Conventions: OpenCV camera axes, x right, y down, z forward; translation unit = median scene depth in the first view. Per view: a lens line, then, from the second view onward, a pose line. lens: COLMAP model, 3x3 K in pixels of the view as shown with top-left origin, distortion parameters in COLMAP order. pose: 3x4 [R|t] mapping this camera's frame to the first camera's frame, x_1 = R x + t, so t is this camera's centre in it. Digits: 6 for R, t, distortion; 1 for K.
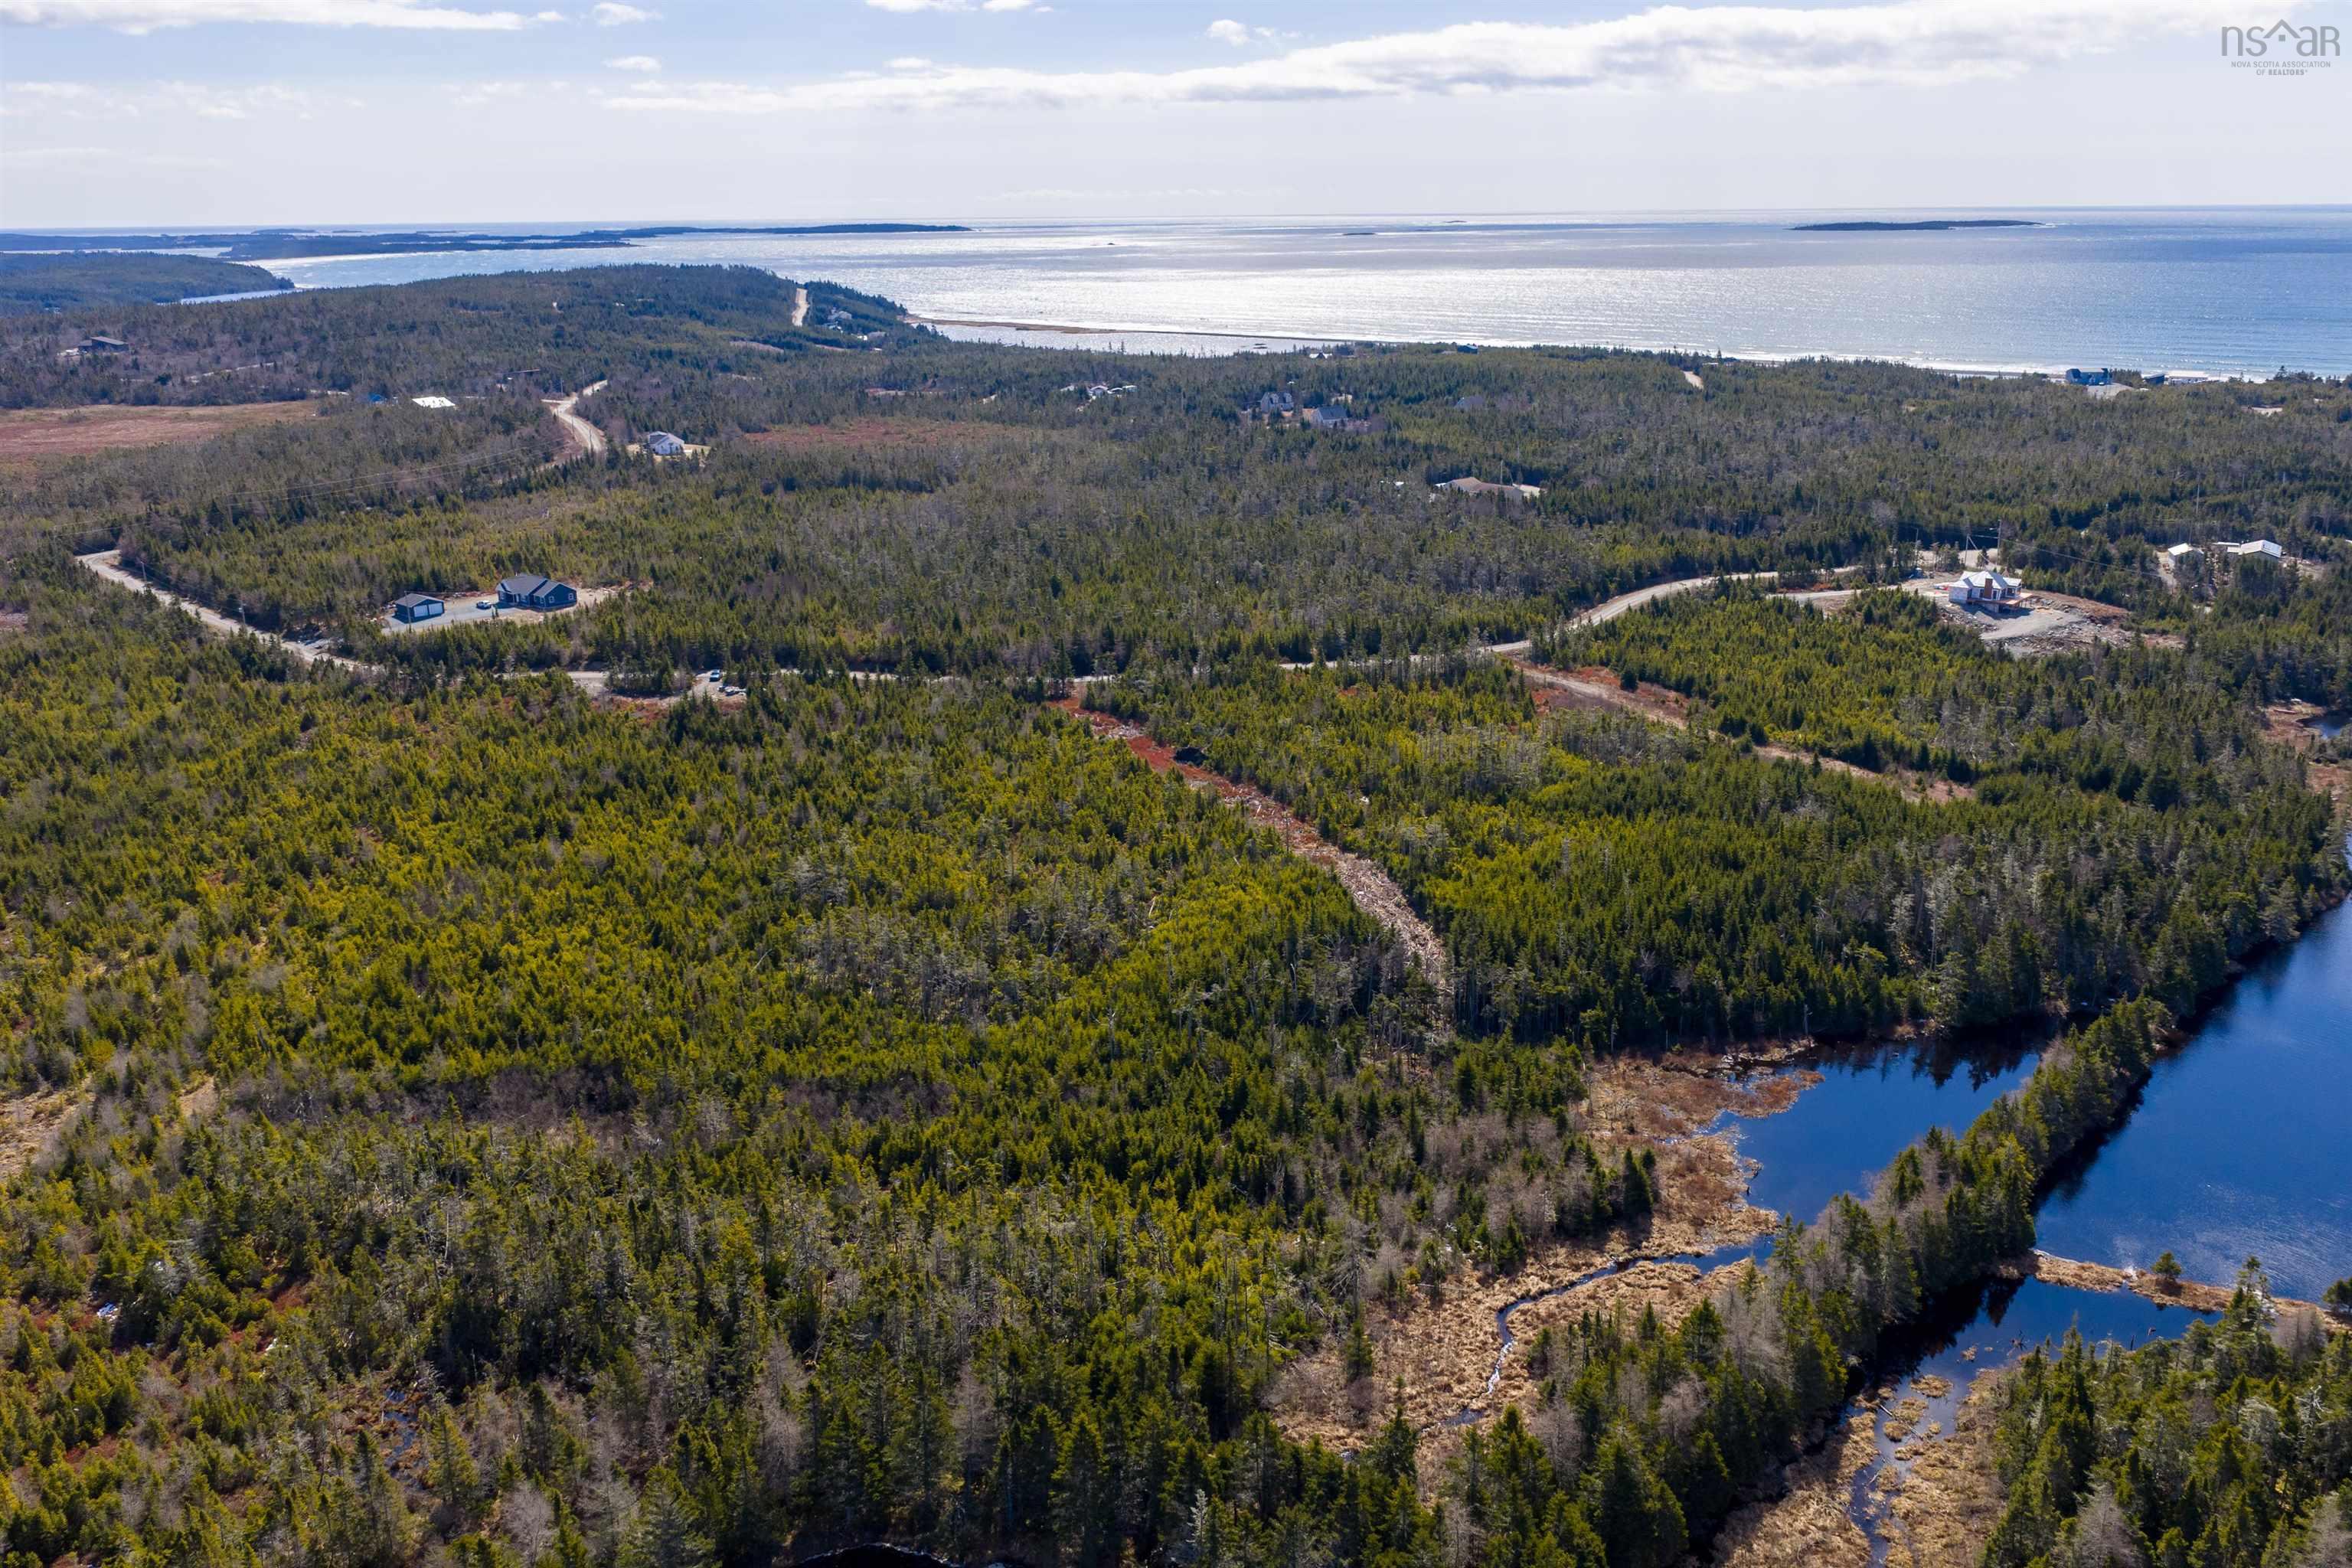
lens RADIAL K [[1944.6, 0, 1180.3], [0, 1944.6, 764.7], [0, 0, 1]] dist [0.023964, -0.041985]
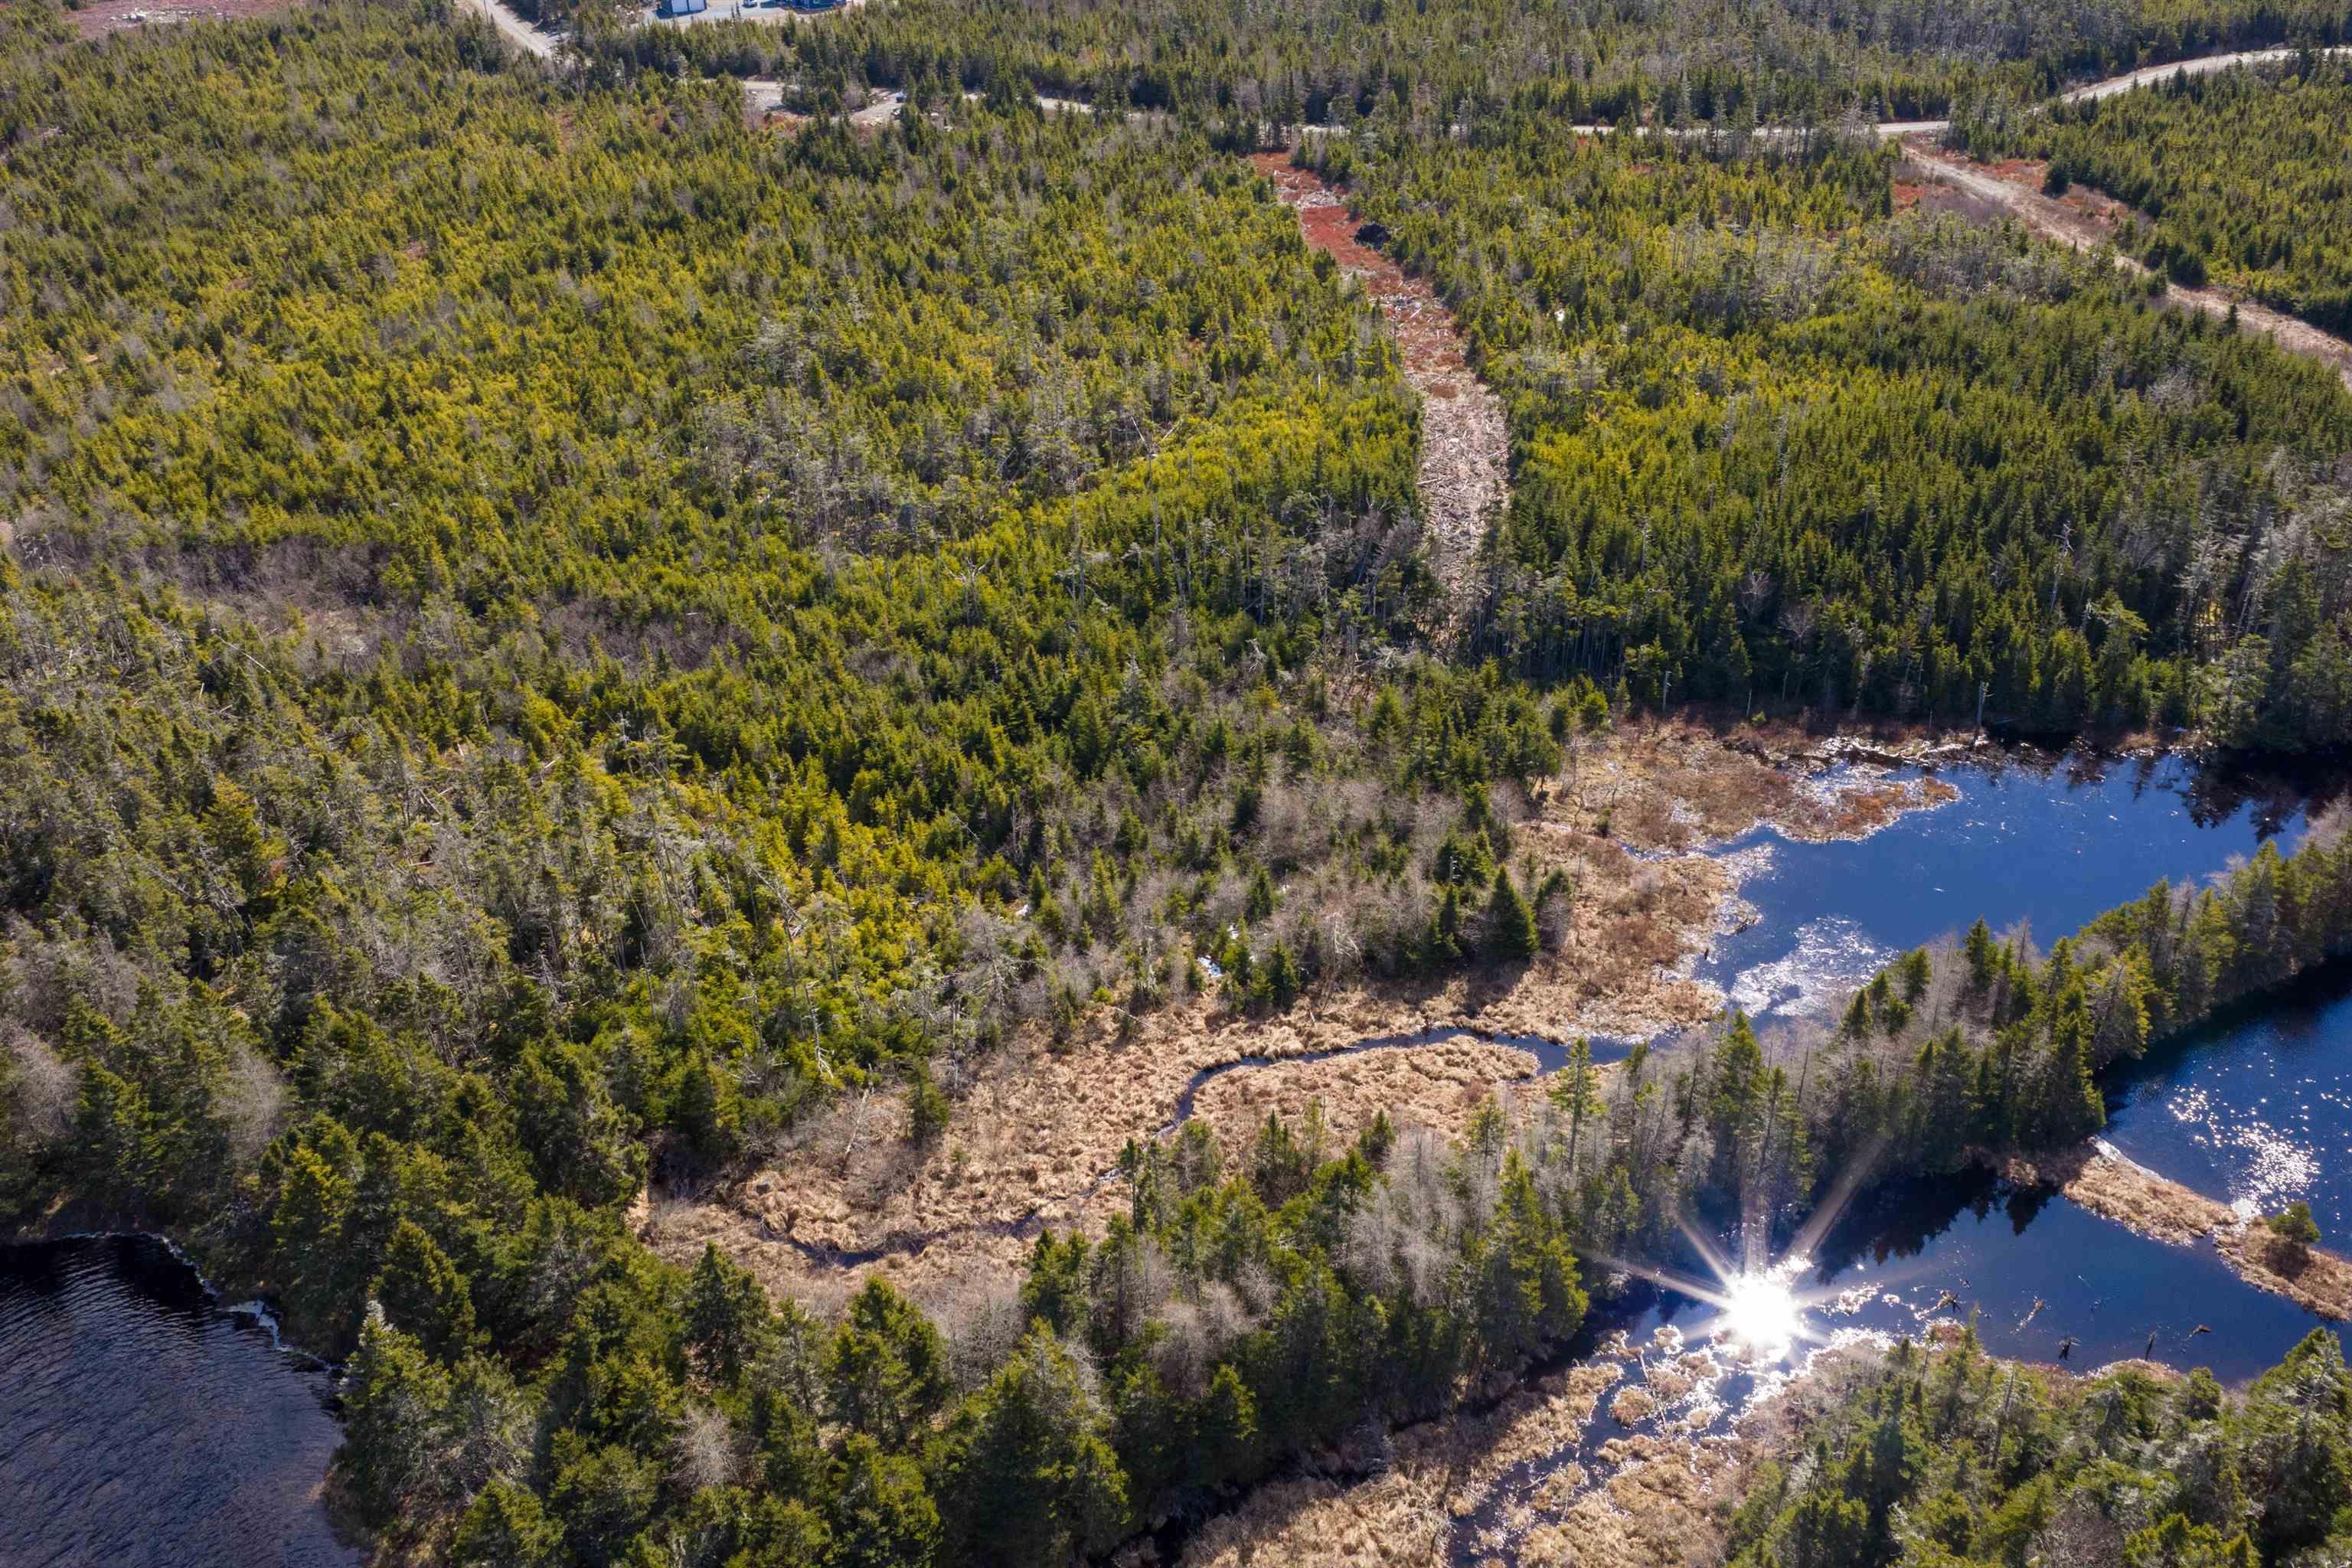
lens RADIAL K [[1944.6, 0, 1173.6], [0, 1944.6, 773.8], [0, 0, 1]] dist [0.023964, -0.041985]
pose [[0.946563, 0.159482, -0.280329, 0.240875], [-0.080190, 0.958266, 0.274399, -0.007770], [0.312392, -0.237257, 0.919848, 0.278933]]
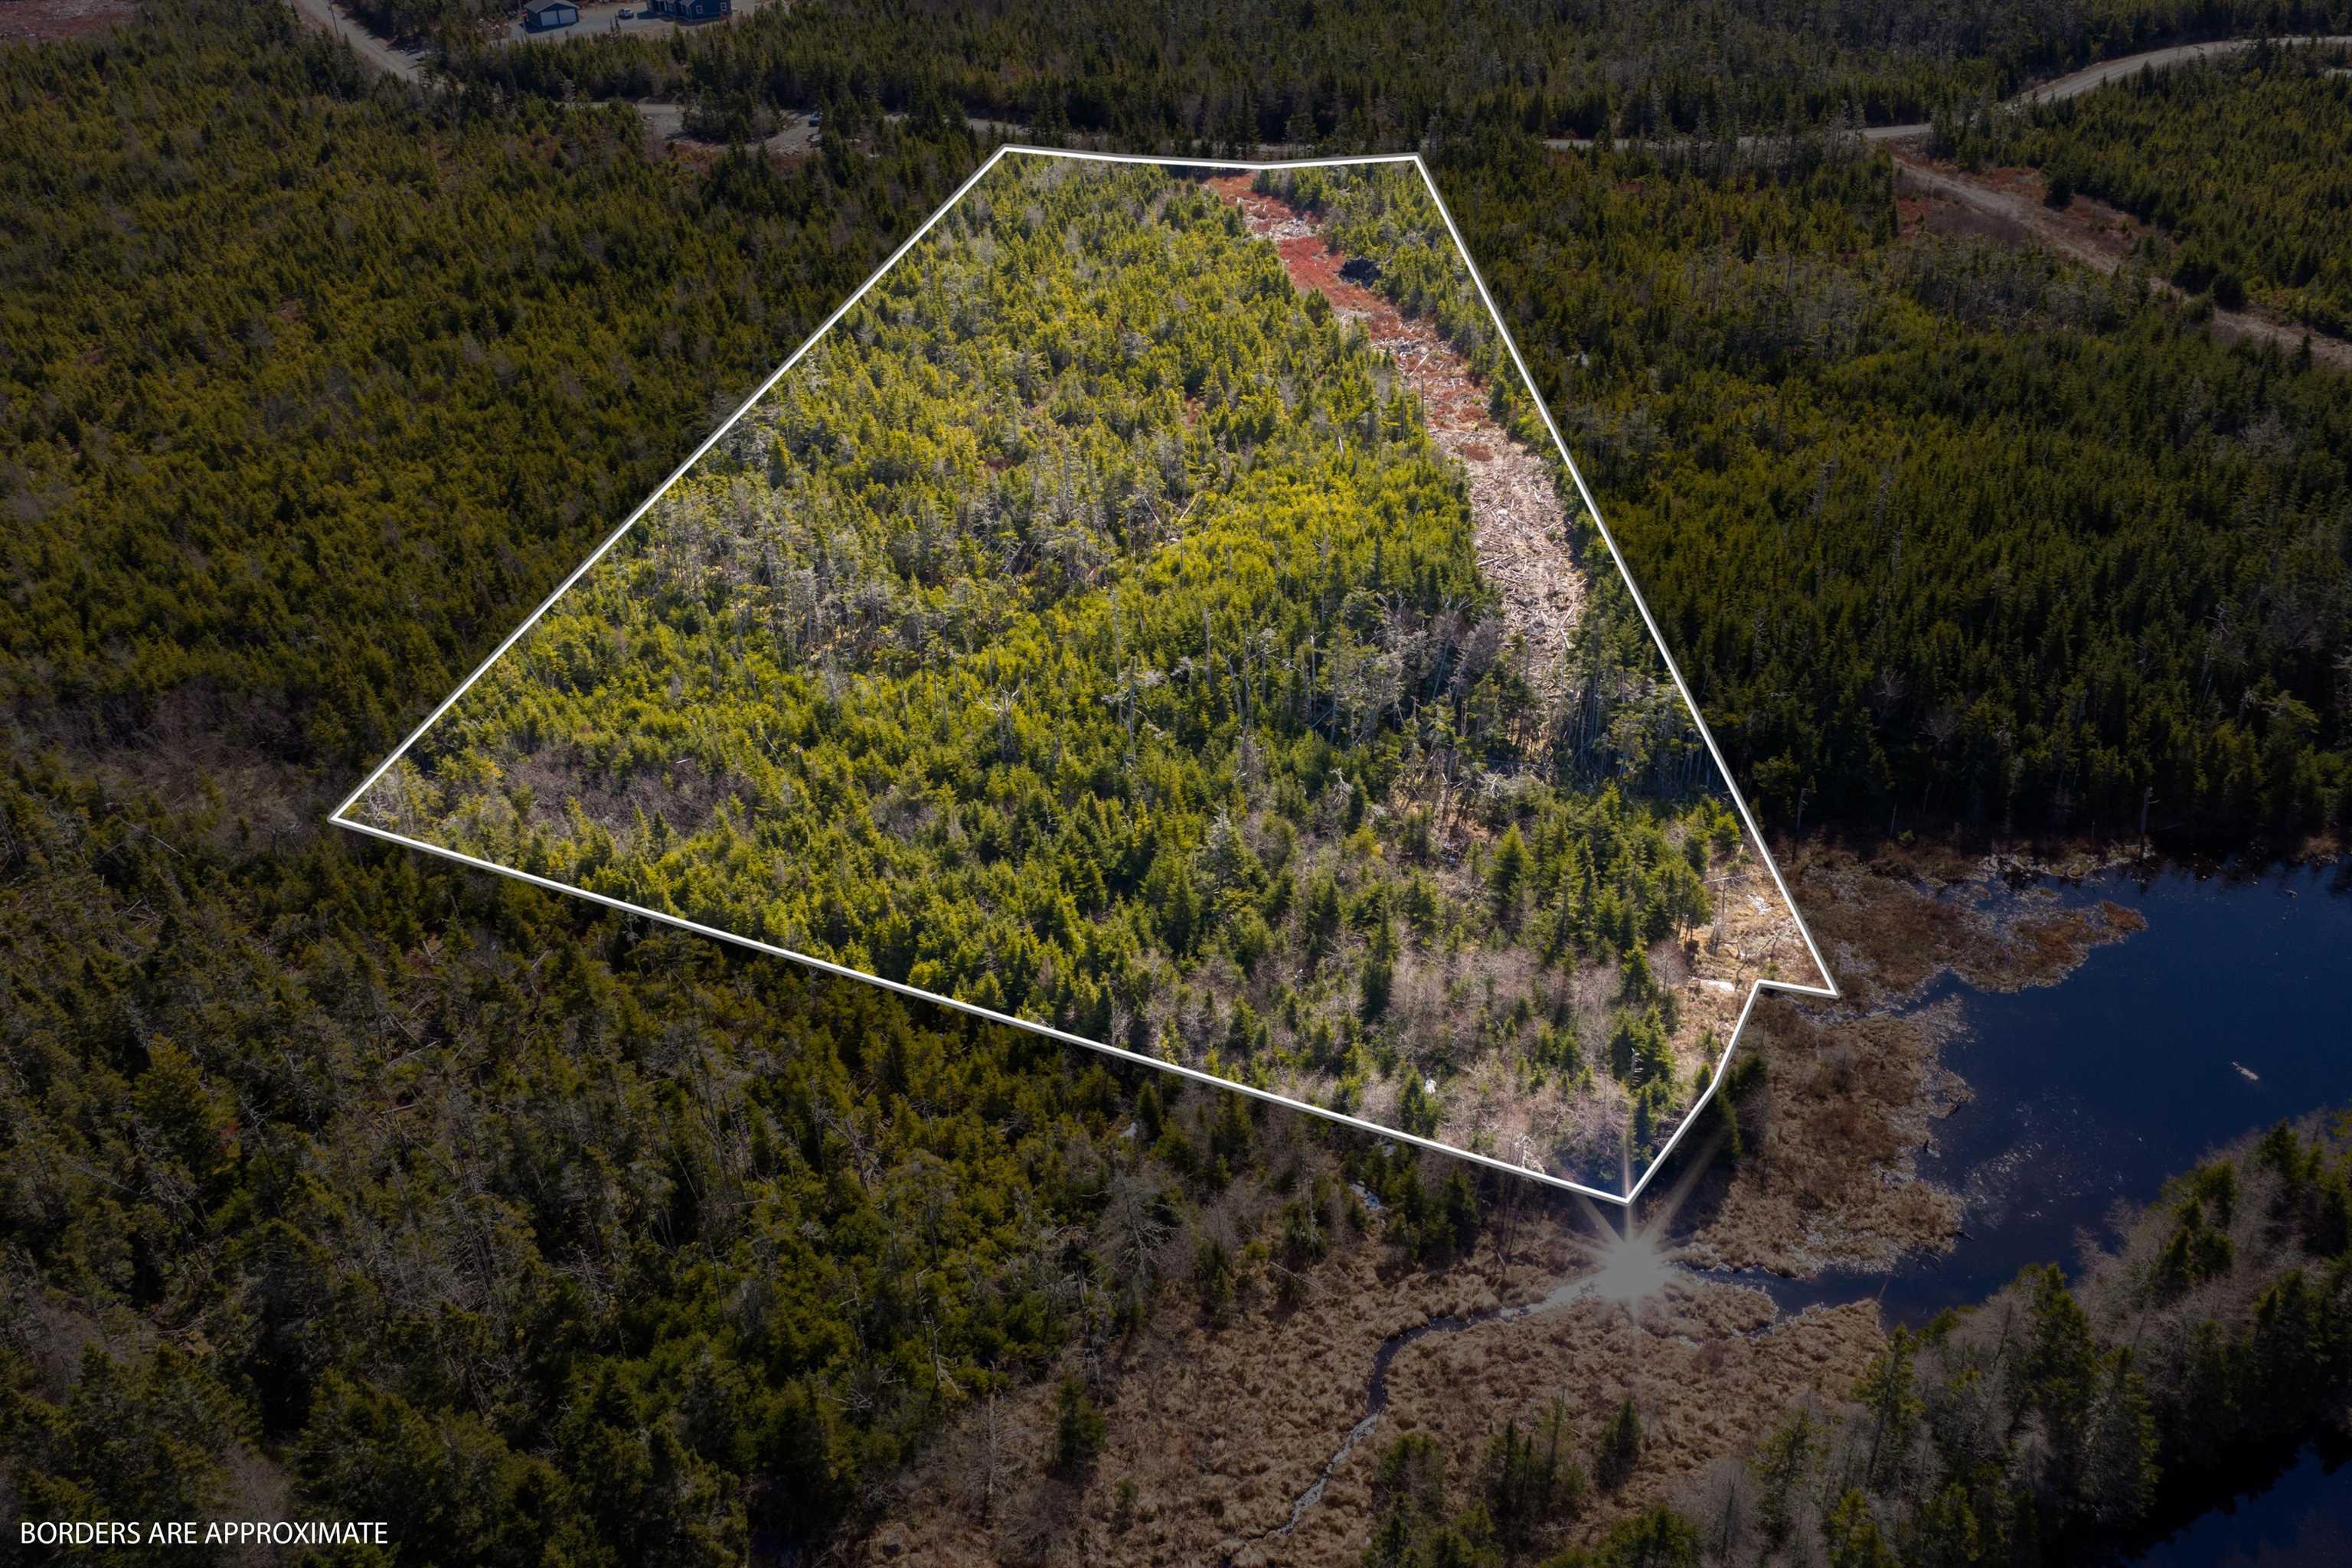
lens RADIAL K [[1944.6, 0, 1177.6], [0, 1944.6, 783.2], [0, 0, 1]] dist [0.023964, -0.041985]
pose [[0.970439, 0.120866, -0.208899, 0.148725], [-0.058474, 0.957522, 0.282369, -0.030197], [0.234154, -0.261807, 0.936285, 0.349830]]
